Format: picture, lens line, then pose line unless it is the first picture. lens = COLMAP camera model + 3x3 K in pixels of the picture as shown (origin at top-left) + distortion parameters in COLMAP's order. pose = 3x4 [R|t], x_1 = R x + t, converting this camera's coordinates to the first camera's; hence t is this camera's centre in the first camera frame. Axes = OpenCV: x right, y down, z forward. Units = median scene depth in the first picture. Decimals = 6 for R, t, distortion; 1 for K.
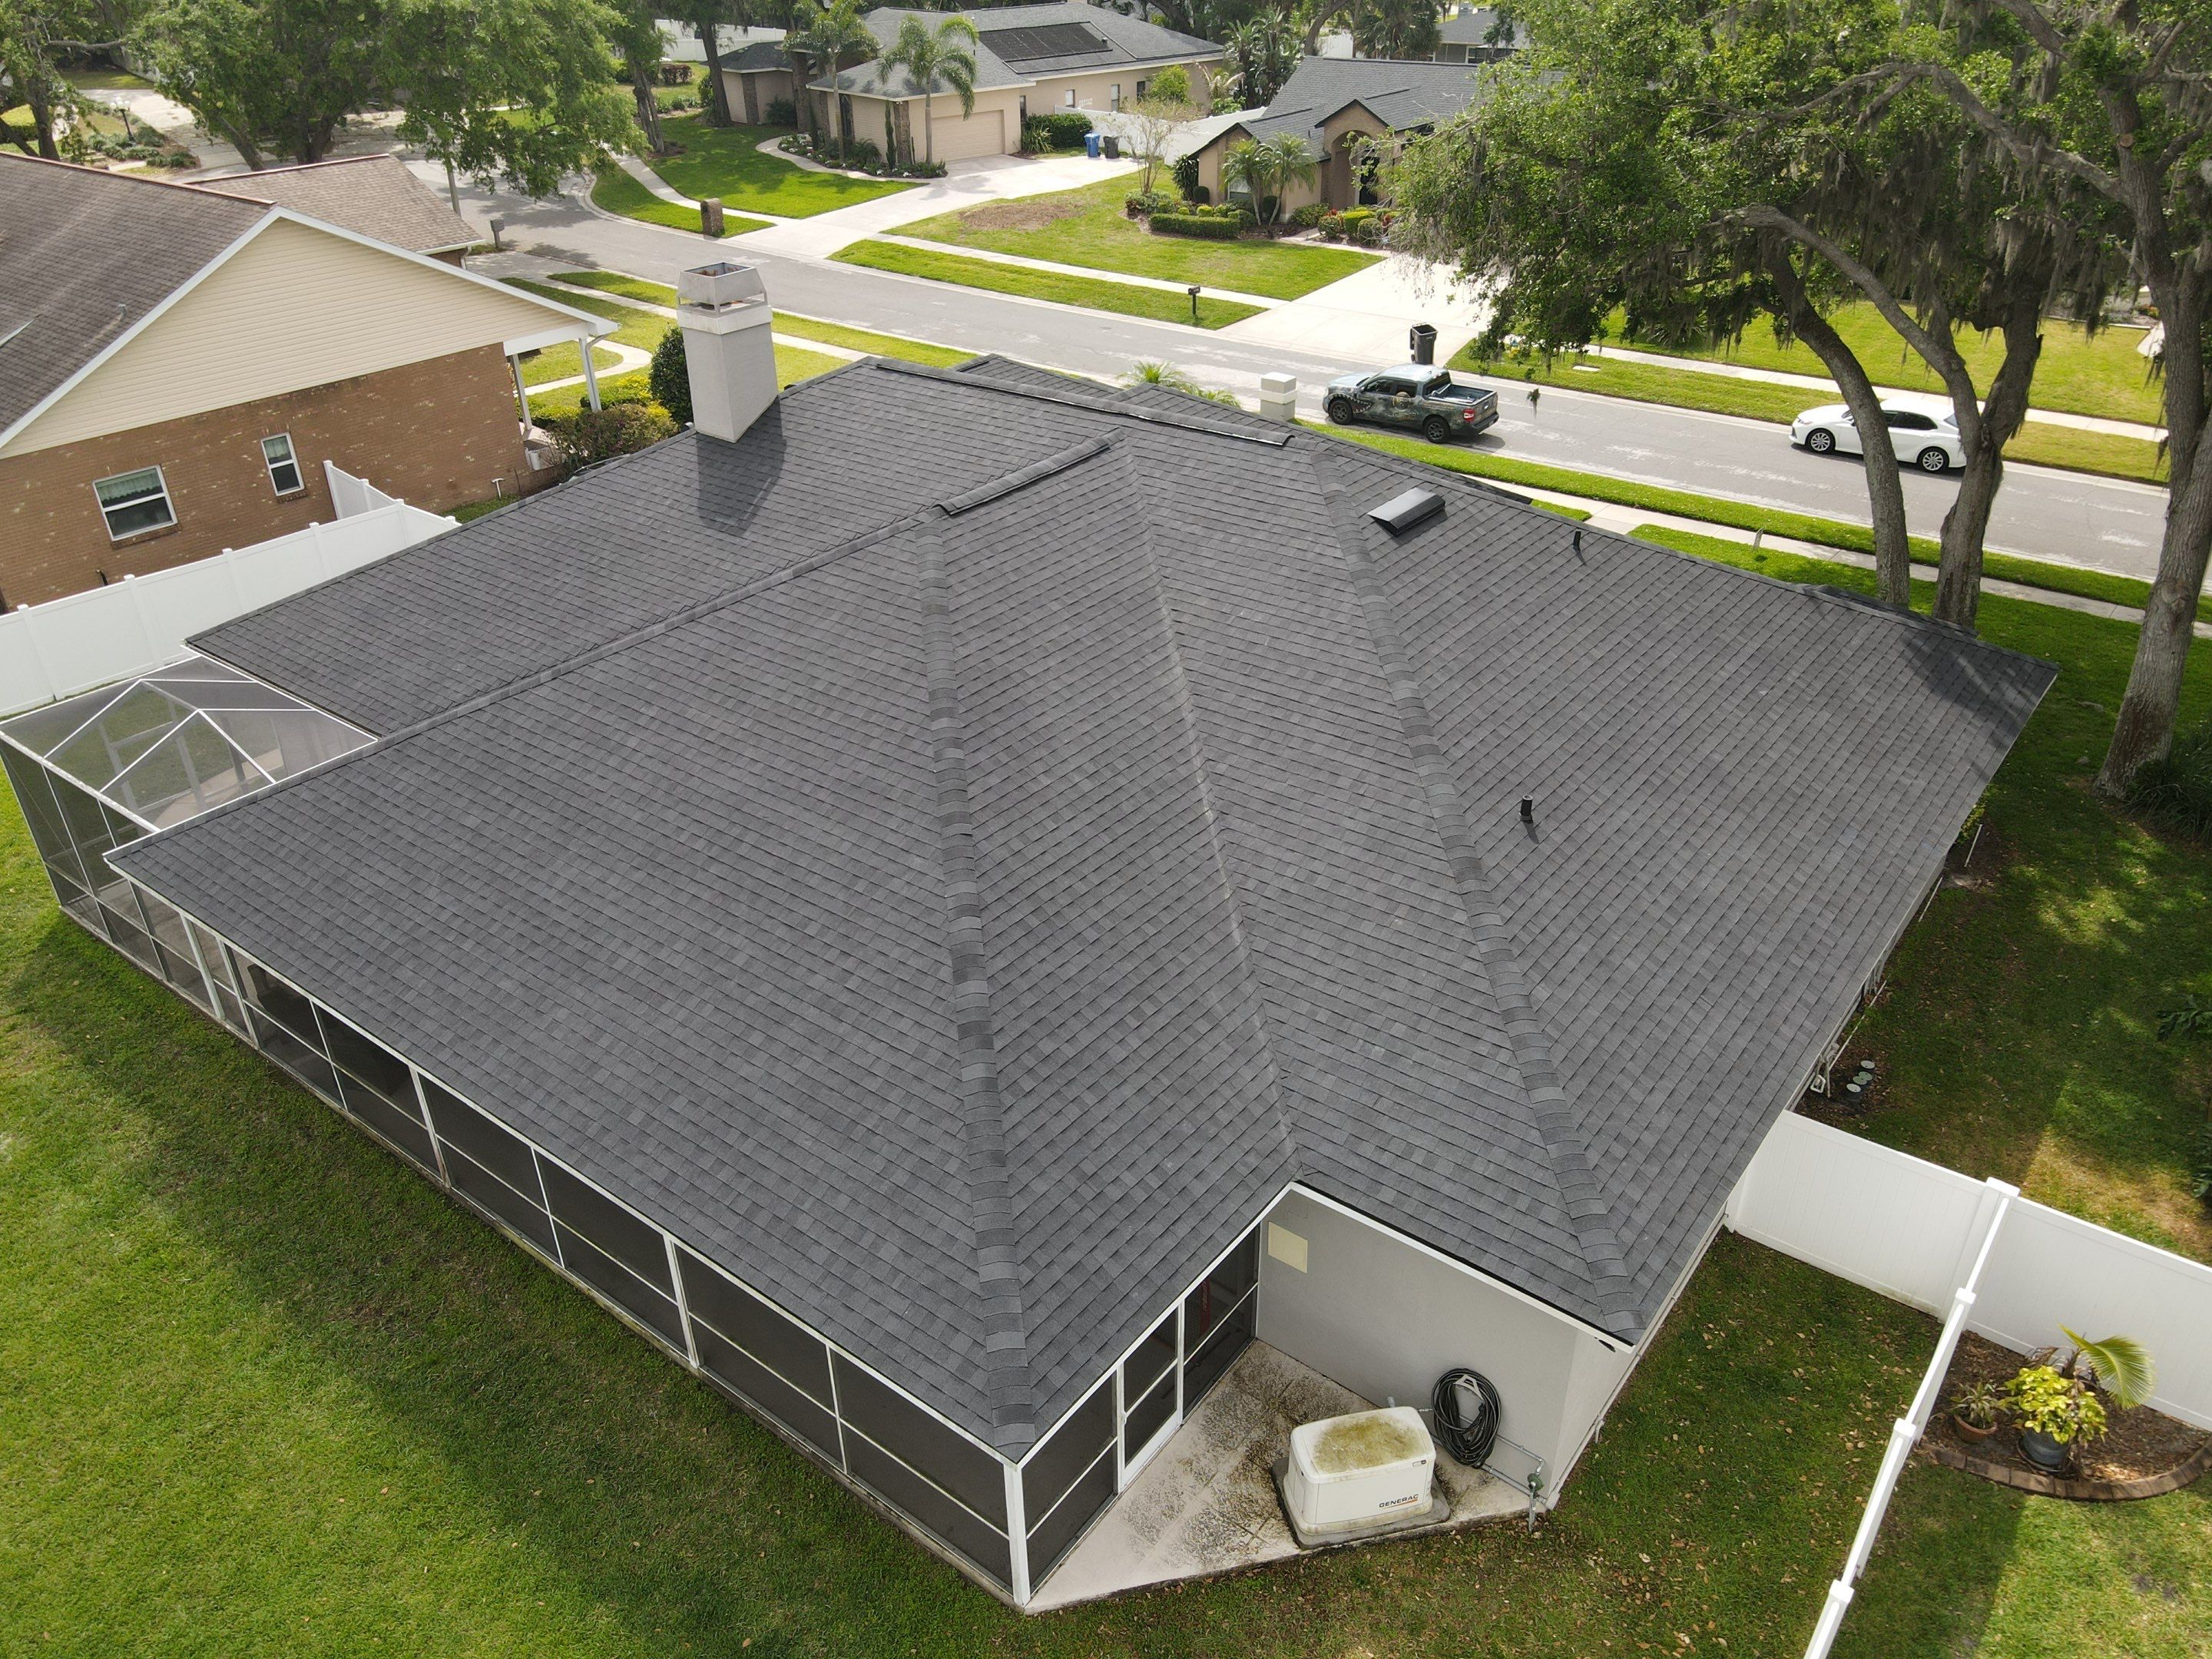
lens RADIAL K [[1611.0, 0, 1091.9], [0, 1611.0, 822.8], [0, 0, 1]] dist [-0.002640, 0.004823]
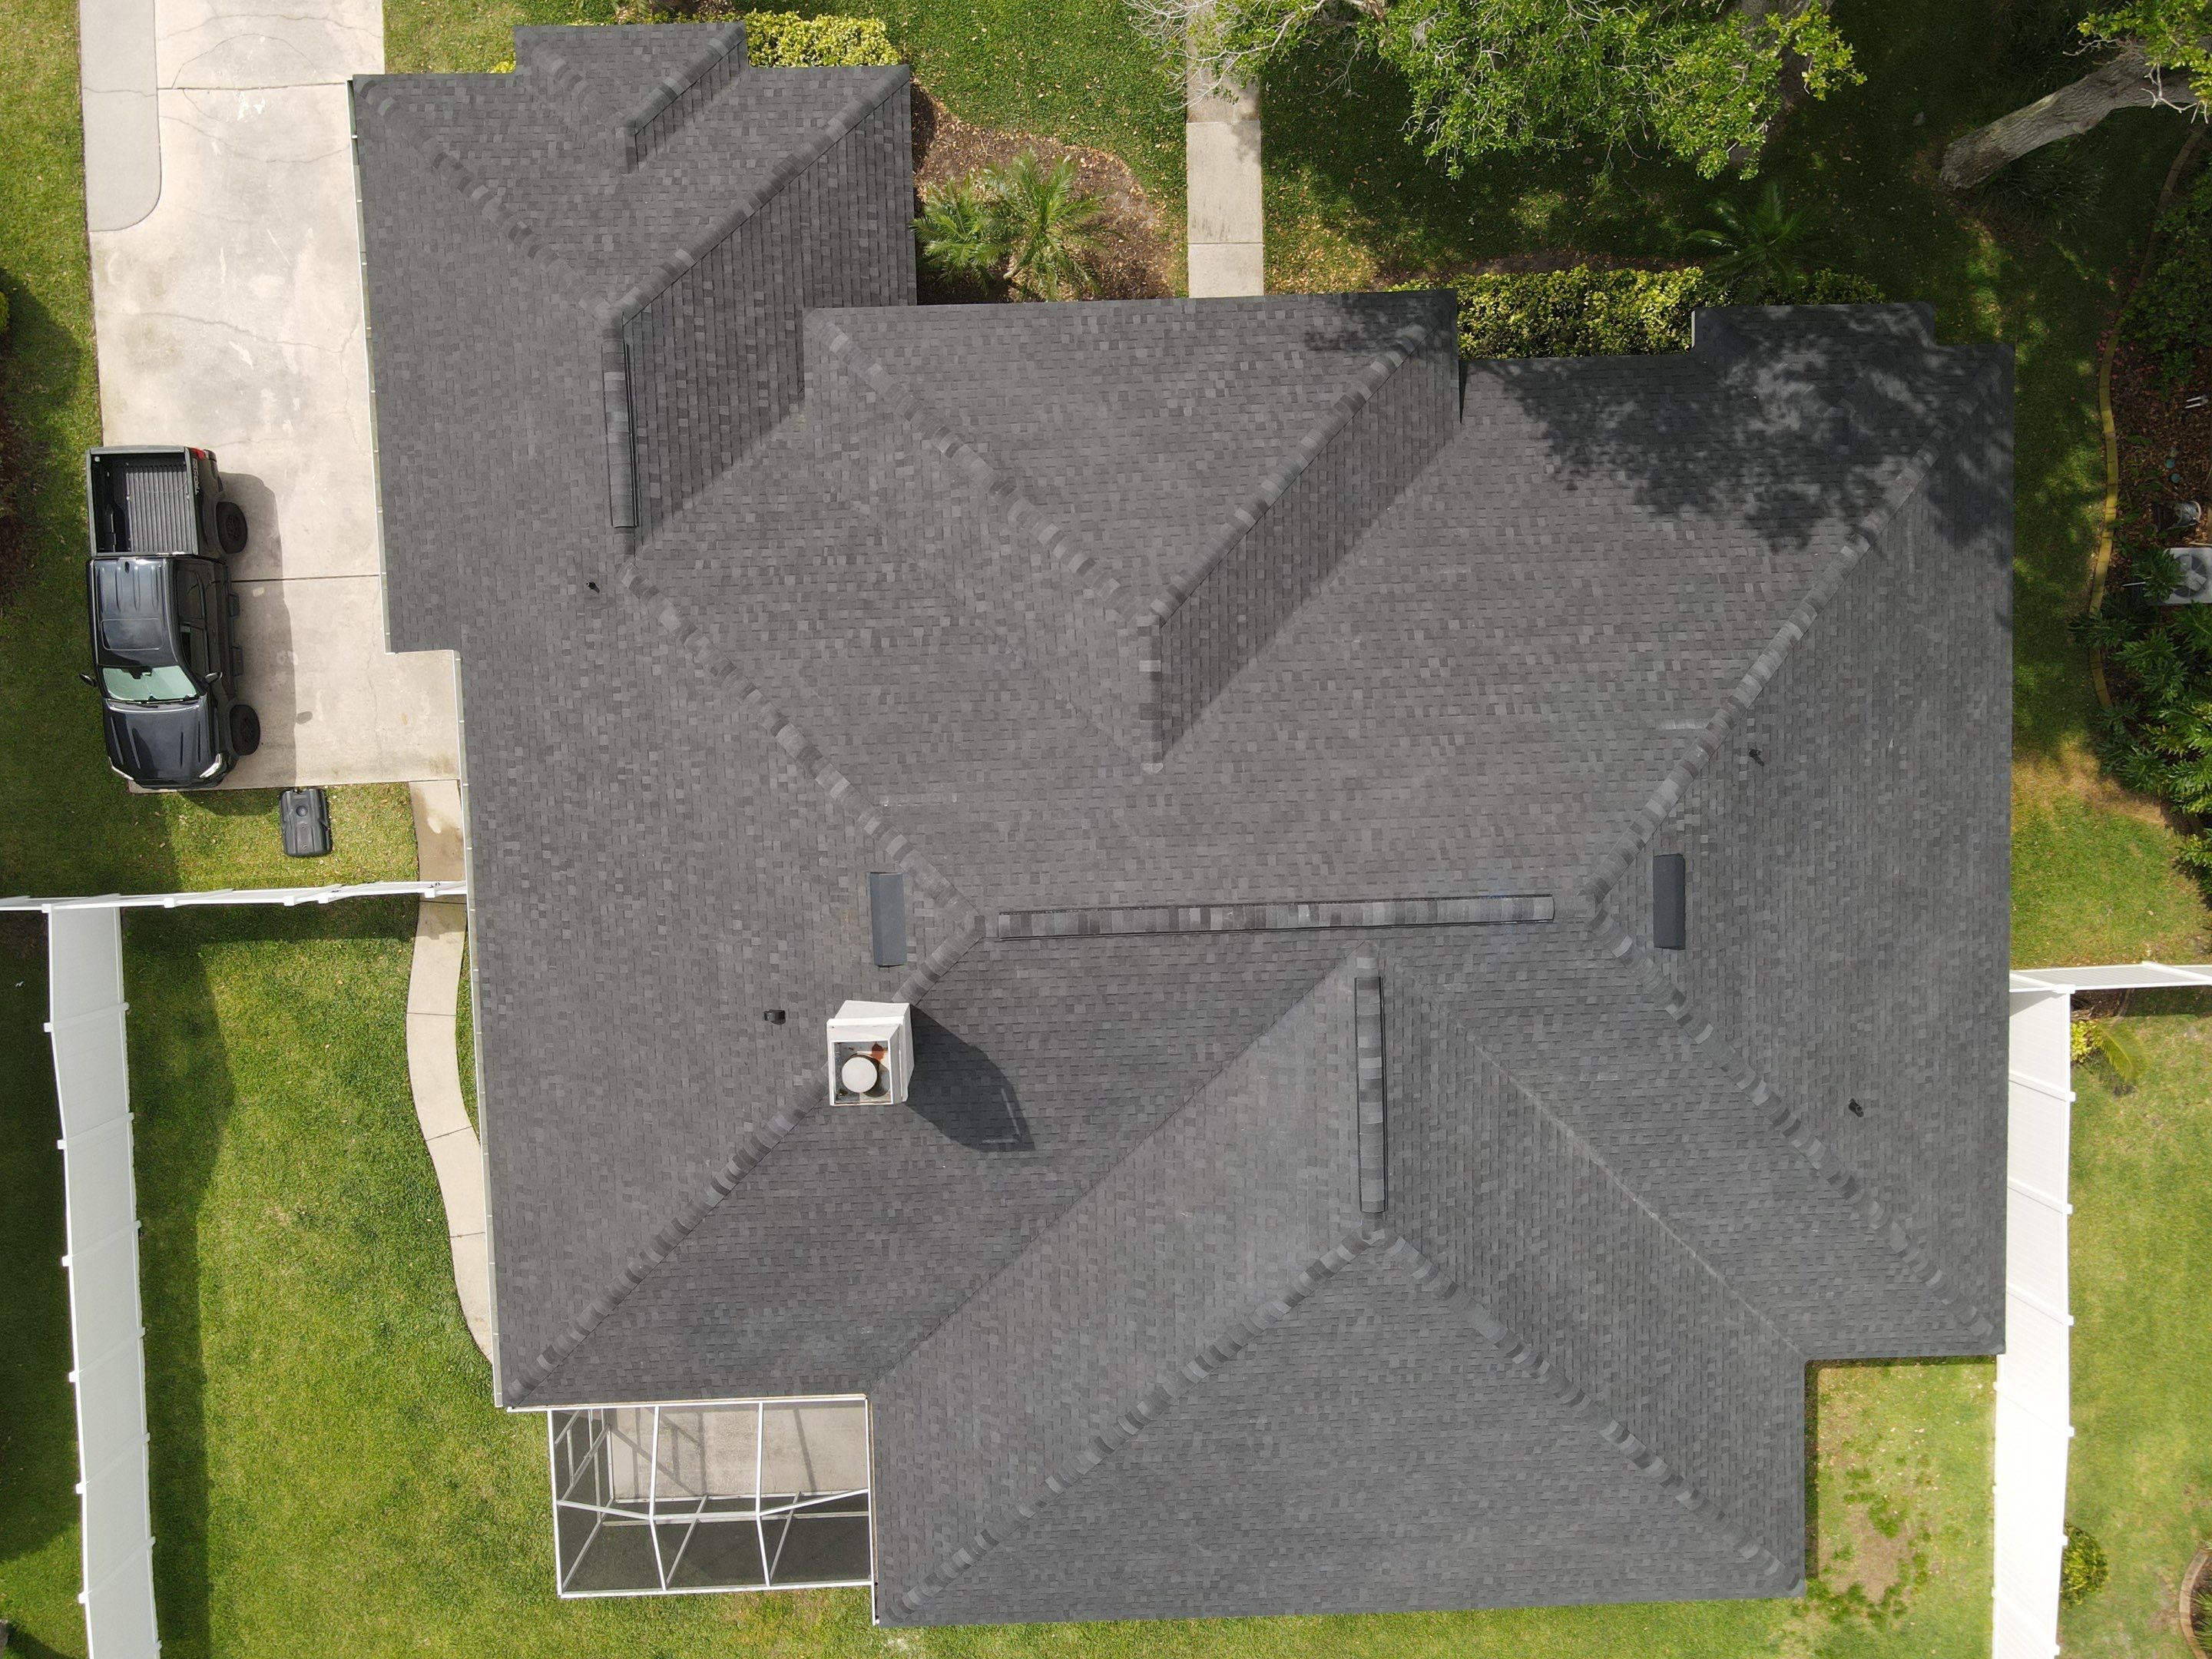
lens RADIAL K [[1587.8, 0, 1095.5], [0, 1587.8, 802.1], [0, 0, 1]] dist [0.031684, -0.037390]
pose [[0.768727, -0.639577, -0.000508, -0.024499], [0.287800, 0.345206, 0.893311, -0.541635], [-0.571166, -0.686858, 0.449440, 0.329456]]
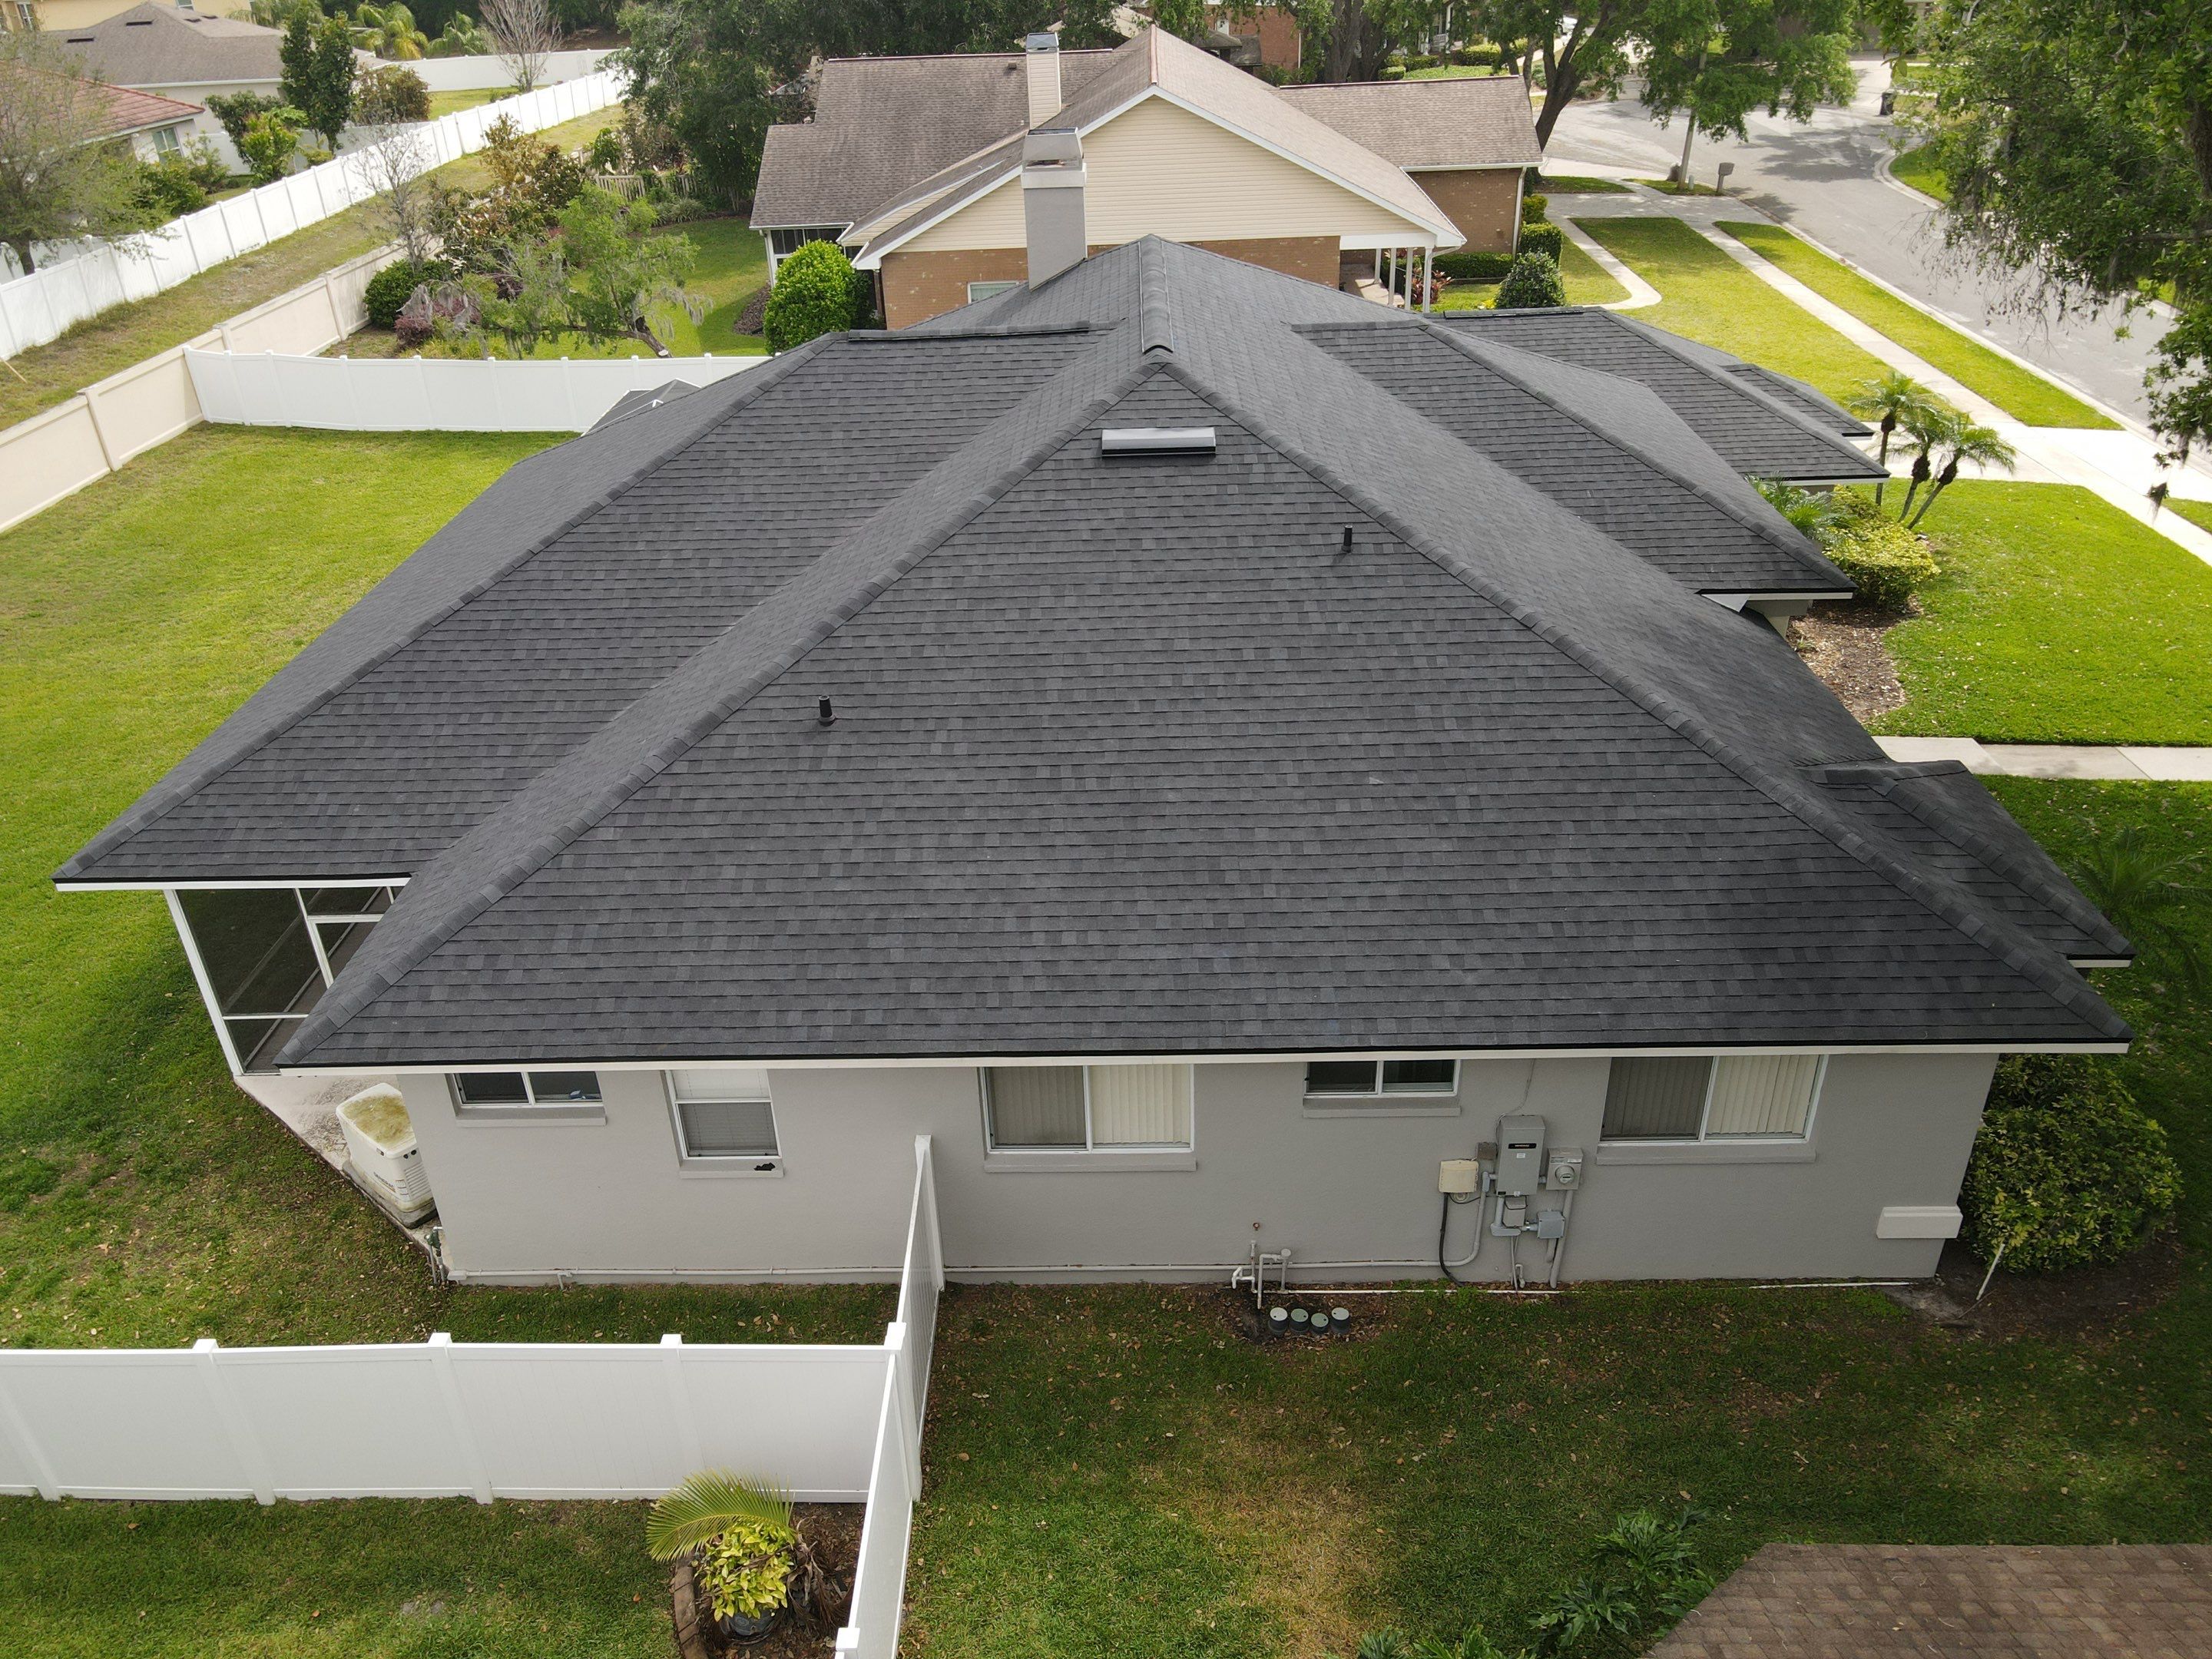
lens RADIAL K [[1611.0, 0, 1091.9], [0, 1611.0, 822.8], [0, 0, 1]] dist [-0.002640, 0.004823]
pose [[0.598322, 0.392755, -0.698394, 0.369159], [-0.381102, 0.906214, 0.183132, -0.063806], [0.704820, 0.156588, 0.691888, 0.165110]]
